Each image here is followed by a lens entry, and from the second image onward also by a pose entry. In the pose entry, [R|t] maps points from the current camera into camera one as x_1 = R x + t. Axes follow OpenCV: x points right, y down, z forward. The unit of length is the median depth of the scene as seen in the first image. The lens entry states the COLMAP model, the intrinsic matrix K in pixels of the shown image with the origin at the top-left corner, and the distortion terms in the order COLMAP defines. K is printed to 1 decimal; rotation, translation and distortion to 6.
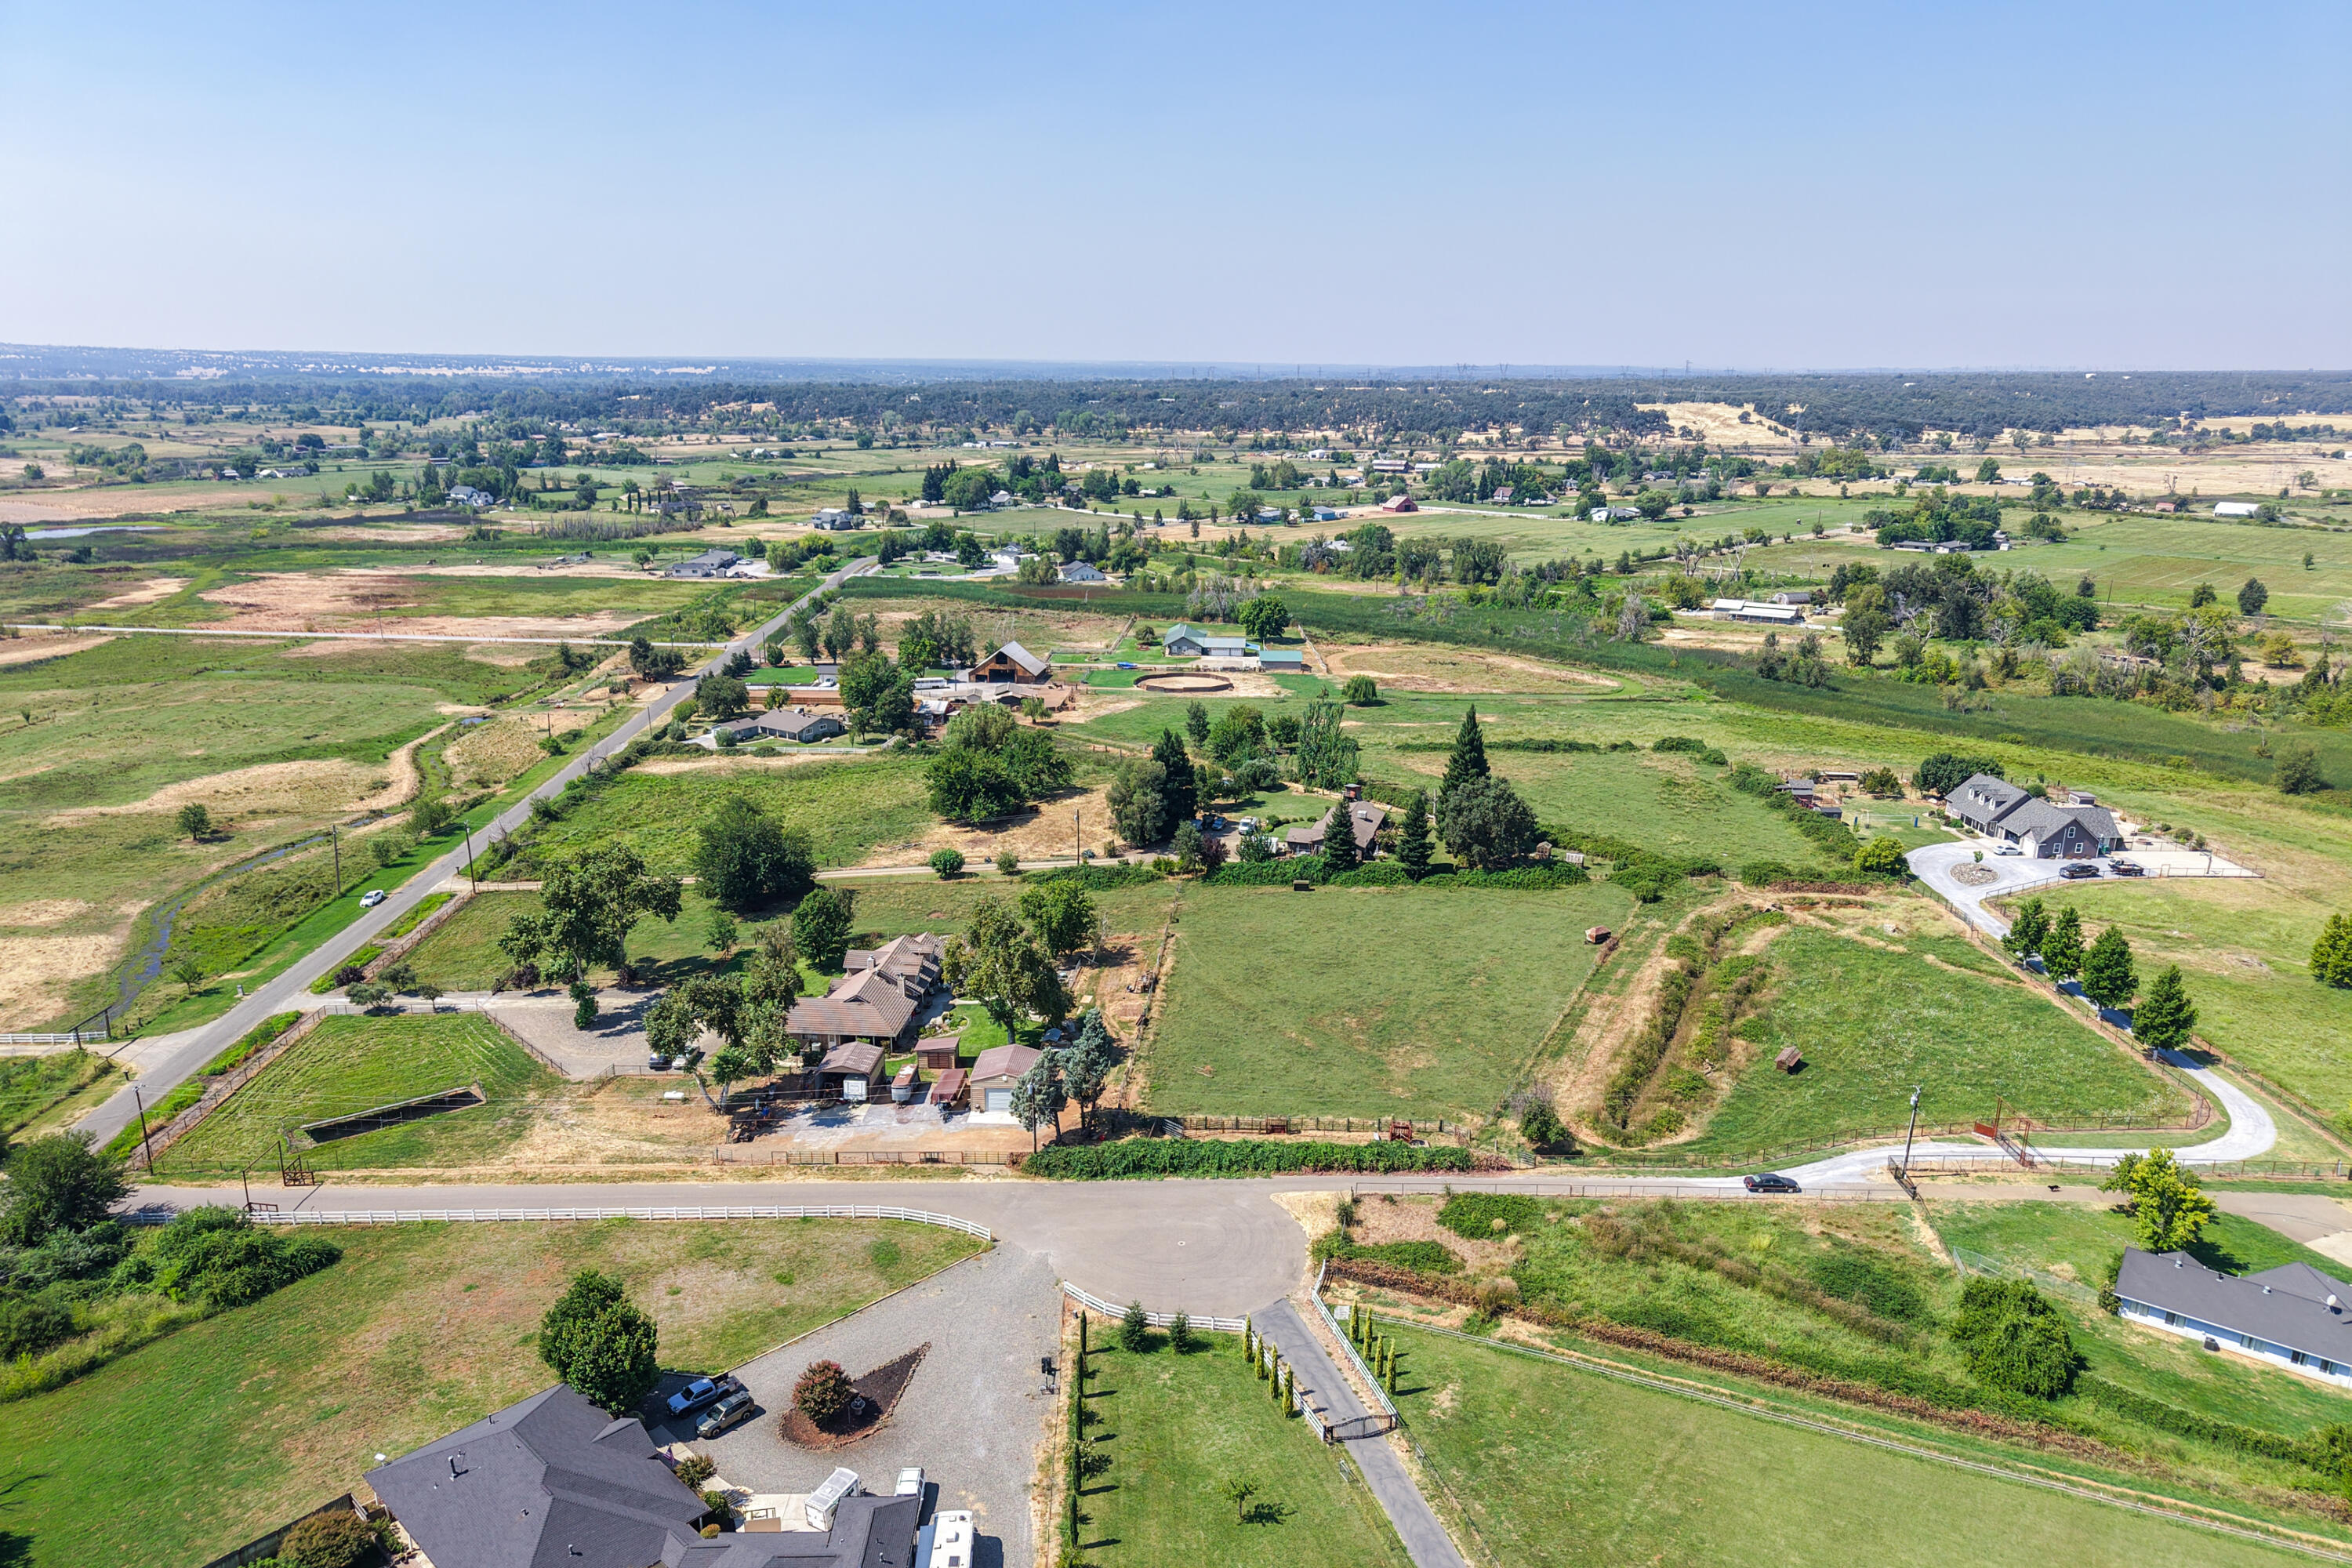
lens RADIAL K [[1536.8, 0, 1193.3], [0, 1536.8, 837.2], [0, 0, 1]] dist [0.077798, -0.102977]
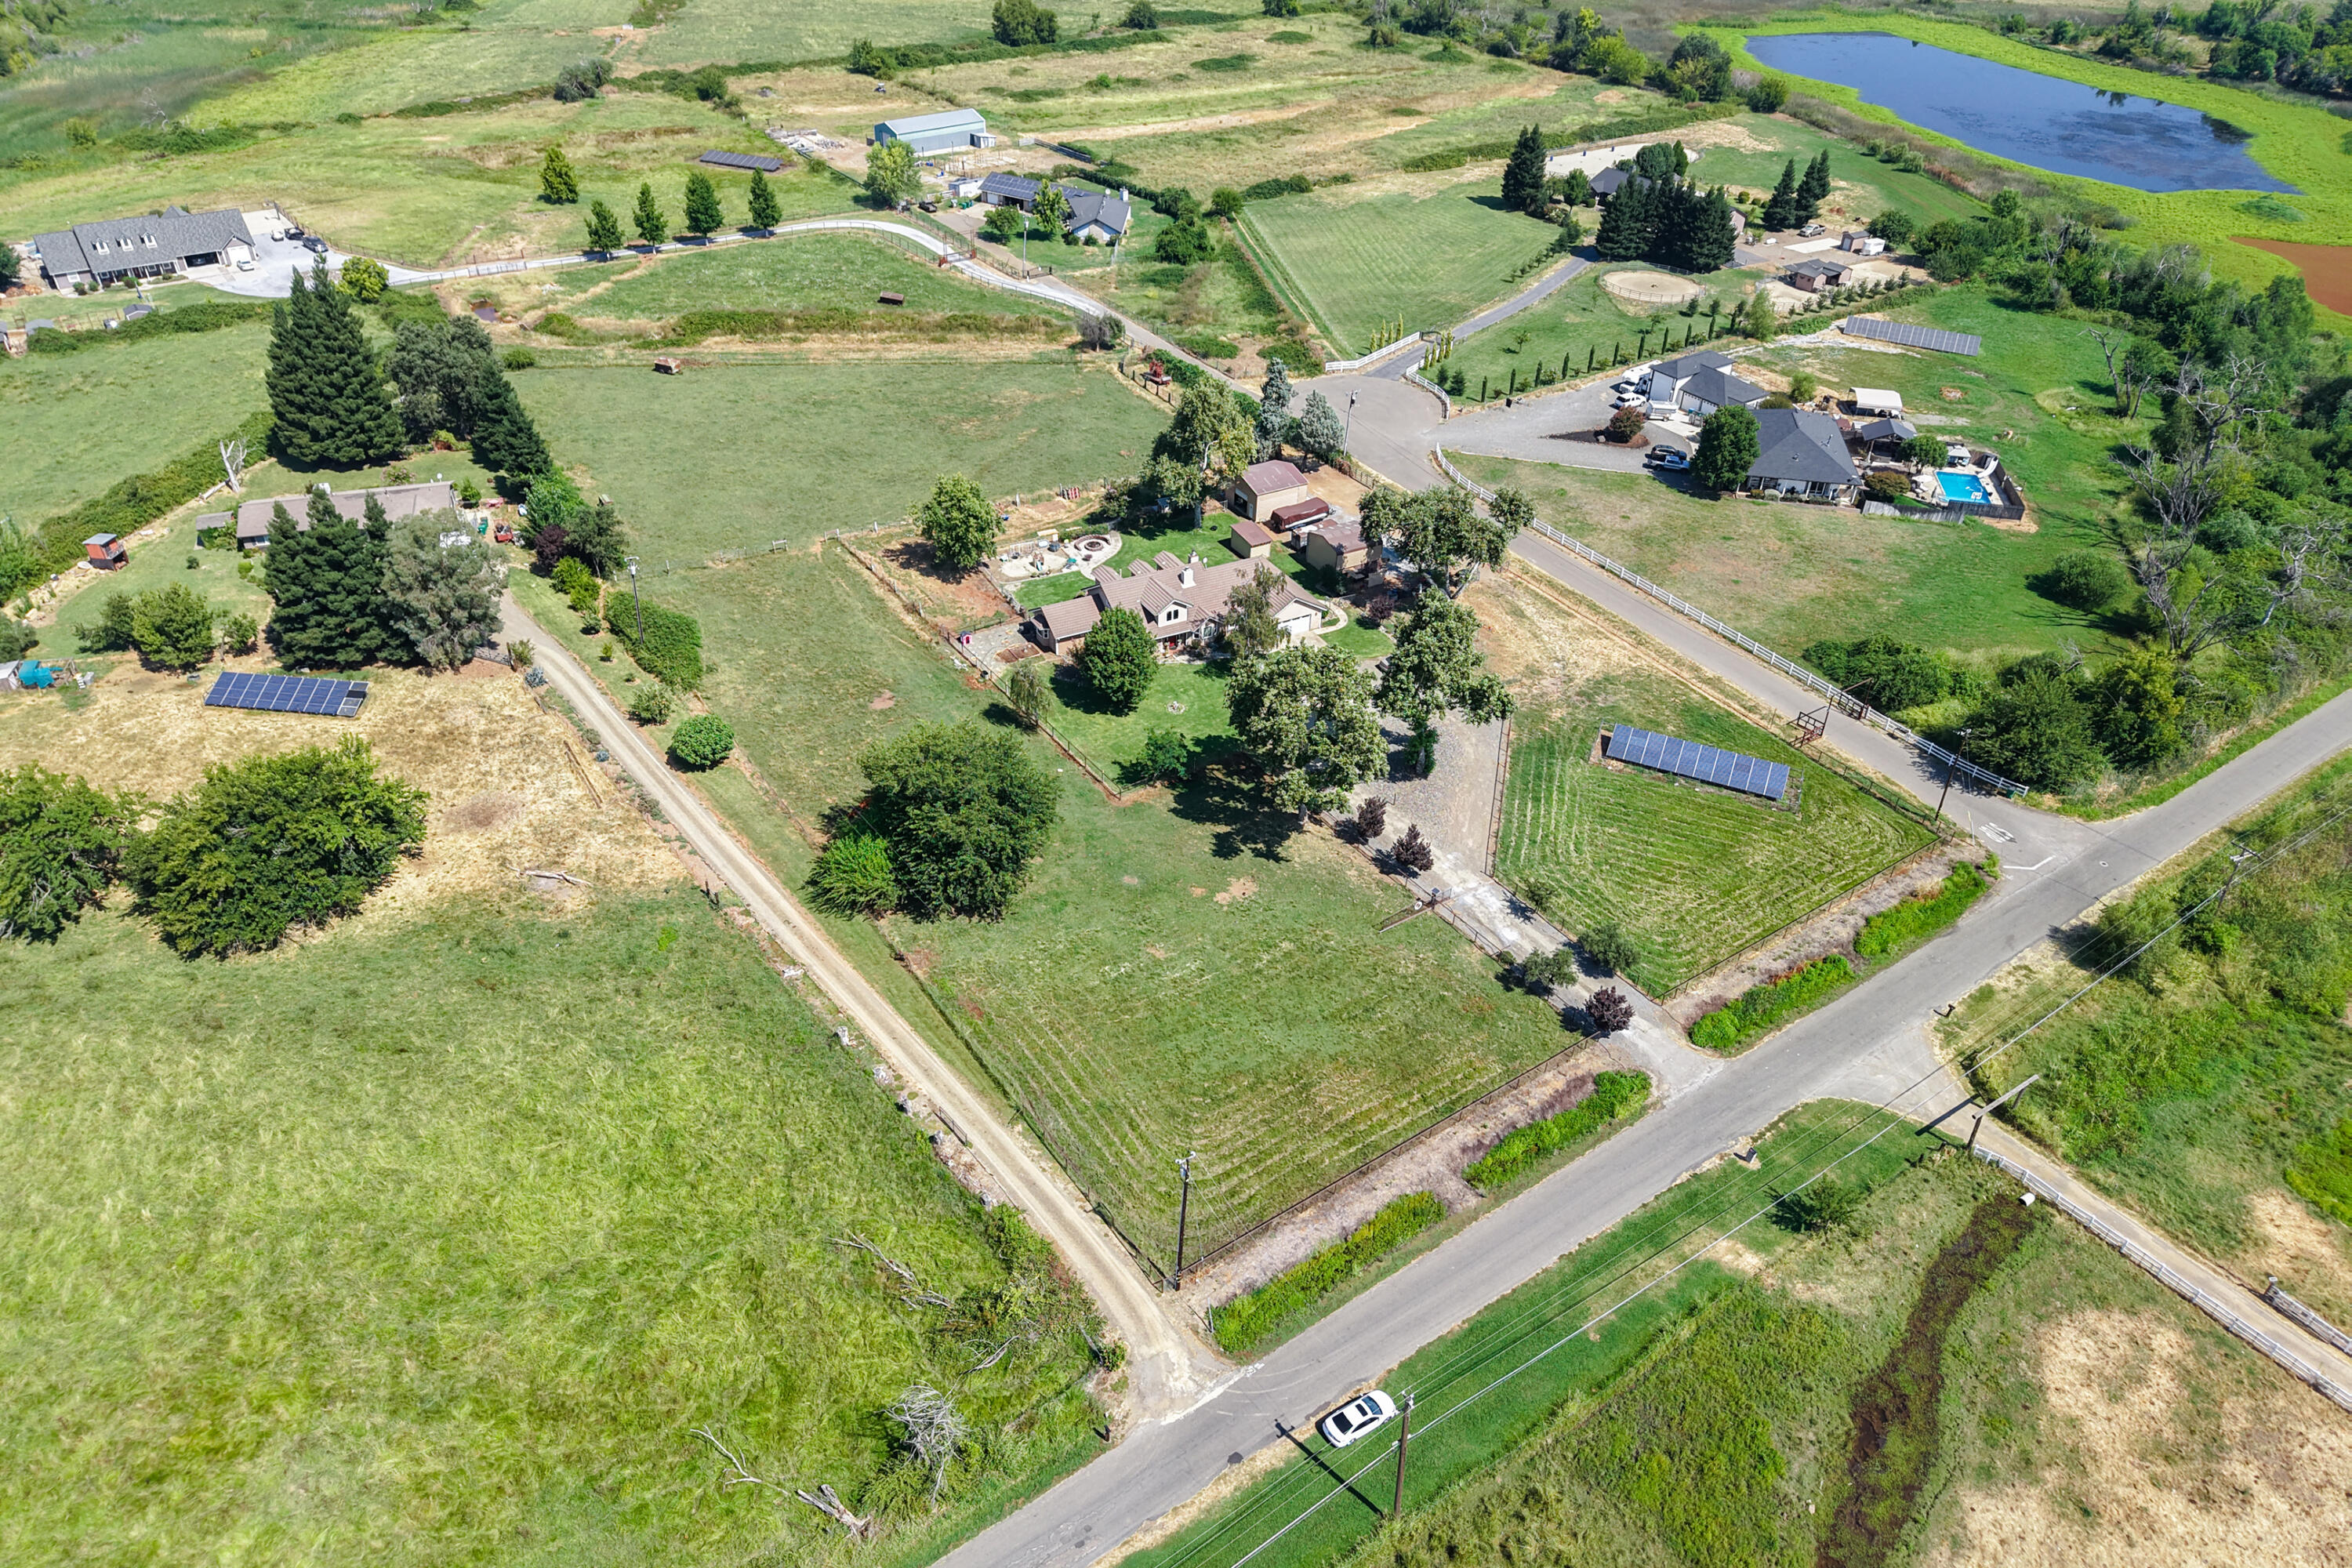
lens RADIAL K [[1557.0, 0, 1166.2], [0, 1557.0, 815.1], [0, 0, 1]] dist [0.020852, -0.018632]
pose [[-0.537778, -0.513838, 0.668405, -0.490972], [0.221999, 0.678523, 0.700230, -0.250141], [-0.813333, 0.524954, -0.250824, 0.750494]]
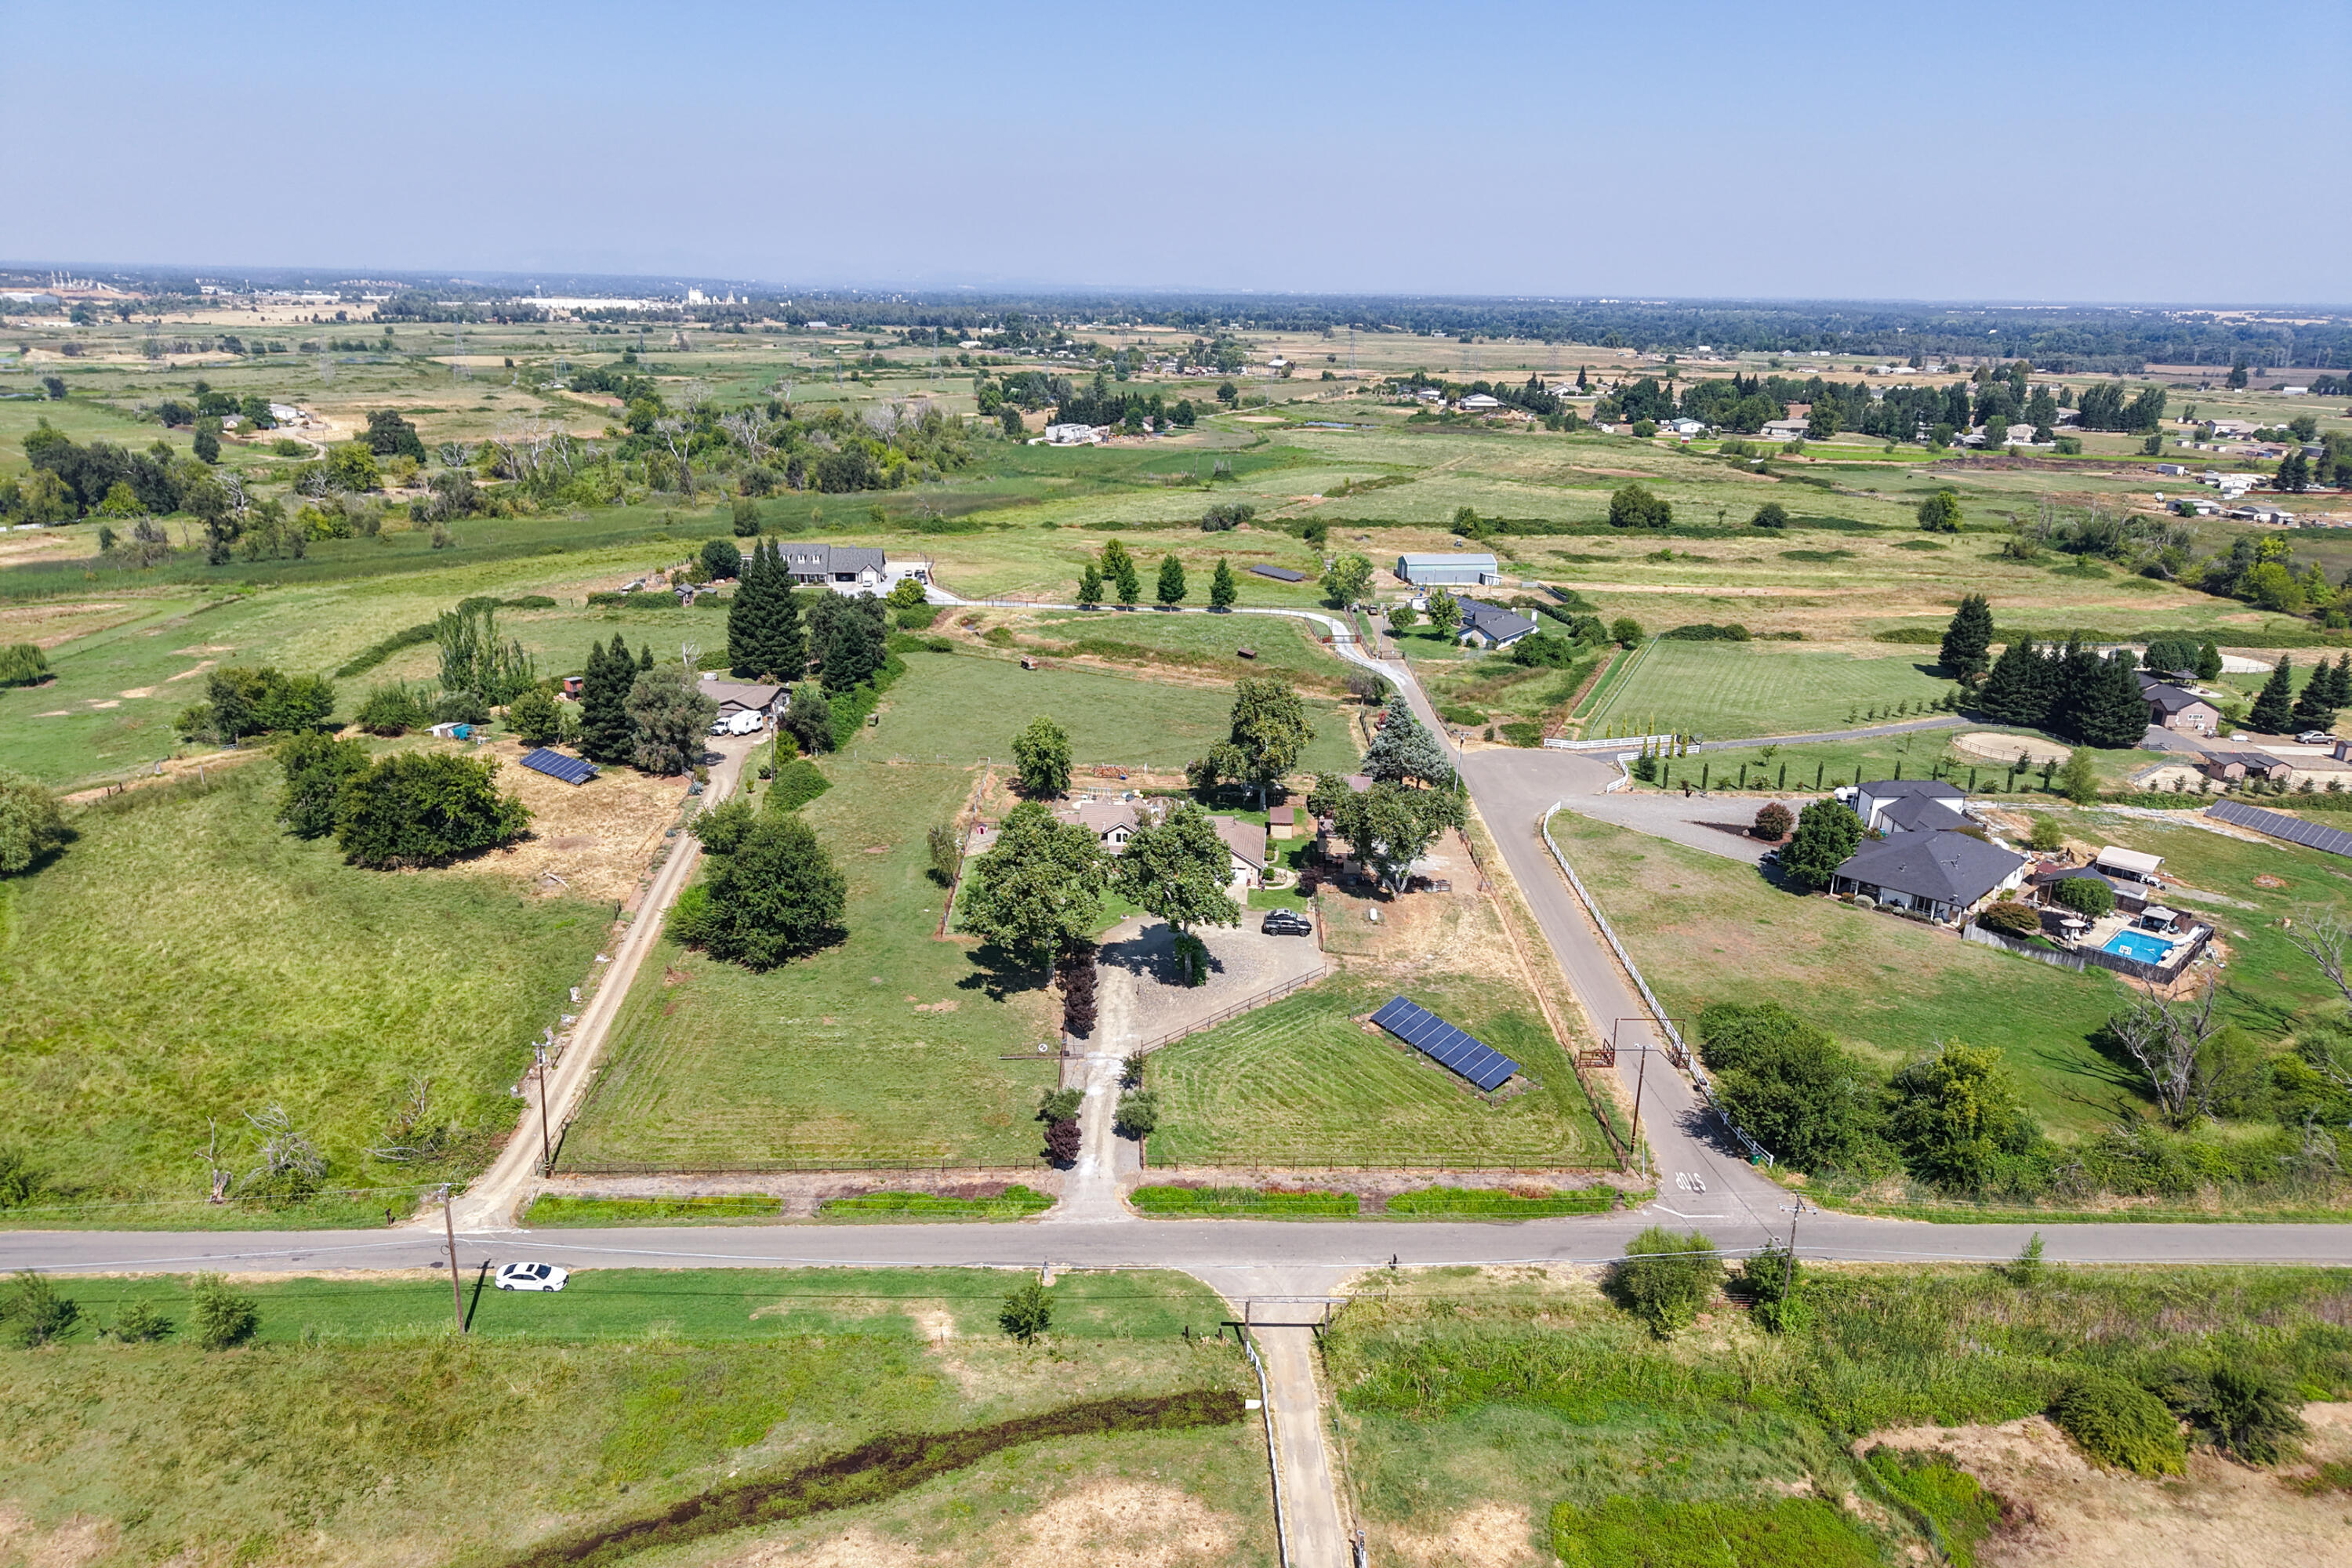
lens RADIAL K [[1554.8, 0, 1161.4], [0, 1554.8, 855.7], [0, 0, 1]] dist [0.029393, -0.030711]
pose [[0.013041, -0.351539, 0.936082, -0.656396], [0.277878, 0.900560, 0.334328, -0.126854], [-0.960528, 0.255757, 0.109429, 0.519664]]
